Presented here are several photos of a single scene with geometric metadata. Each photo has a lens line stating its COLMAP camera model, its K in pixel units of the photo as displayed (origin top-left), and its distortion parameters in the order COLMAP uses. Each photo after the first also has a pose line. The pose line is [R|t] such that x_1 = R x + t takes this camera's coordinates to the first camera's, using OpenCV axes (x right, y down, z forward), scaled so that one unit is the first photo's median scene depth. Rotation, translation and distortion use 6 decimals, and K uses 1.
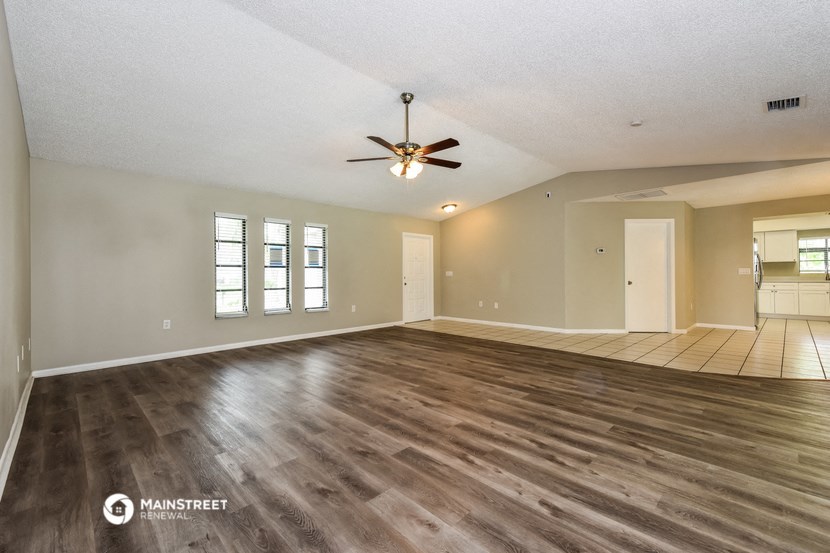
lens RADIAL K [[356.0, 0, 416.0], [0, 356.0, 275.1], [0, 0, 1]] dist [0.008595, -0.006537]
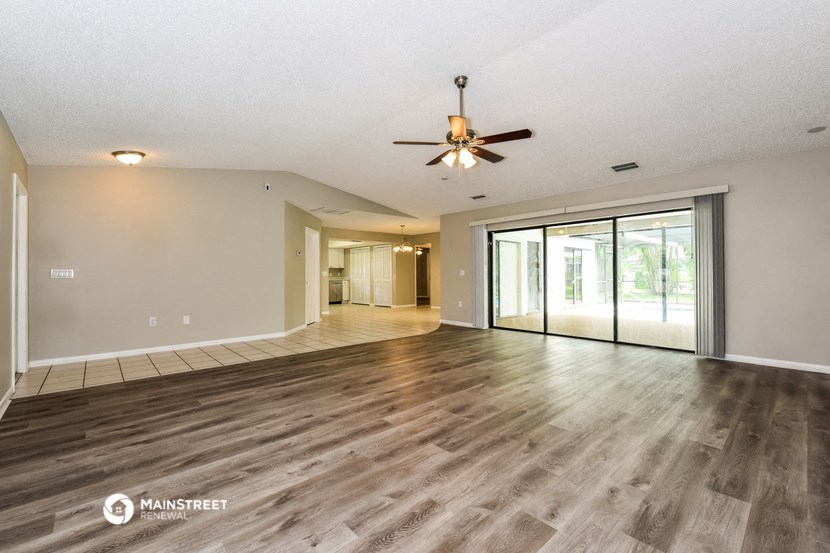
lens RADIAL K [[356.0, 0, 416.0], [0, 356.0, 275.1], [0, 0, 1]] dist [0.008595, -0.006537]
pose [[0.032779, 0.004803, 0.999451, -0.920097], [0.003042, 0.999983, -0.004905, 0.003451], [-0.999458, 0.003201, 0.032764, 1.042089]]
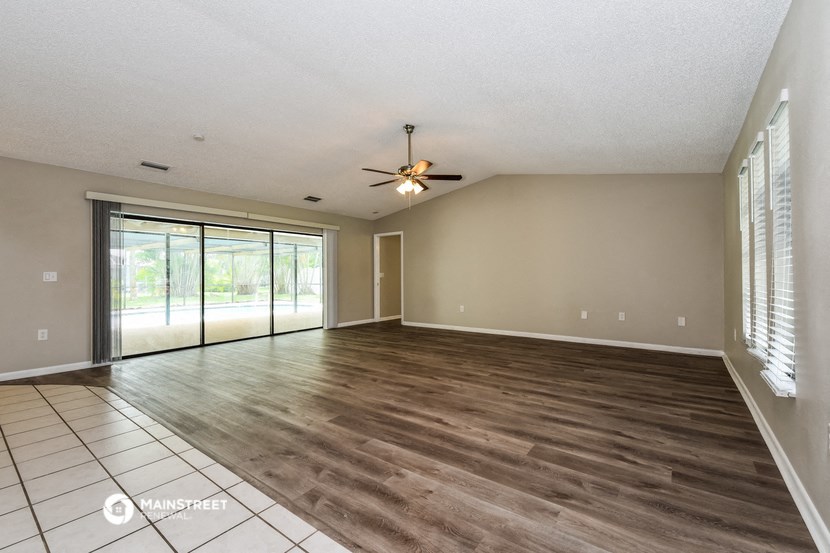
lens RADIAL K [[356.0, 0, 416.0], [0, 356.0, 275.1], [0, 0, 1]] dist [0.008595, -0.006537]
pose [[-0.987394, 0.012035, -0.157824, 0.148159], [0.012828, 0.999910, -0.004006, -0.002787], [0.157761, -0.005980, -0.987459, 2.113189]]
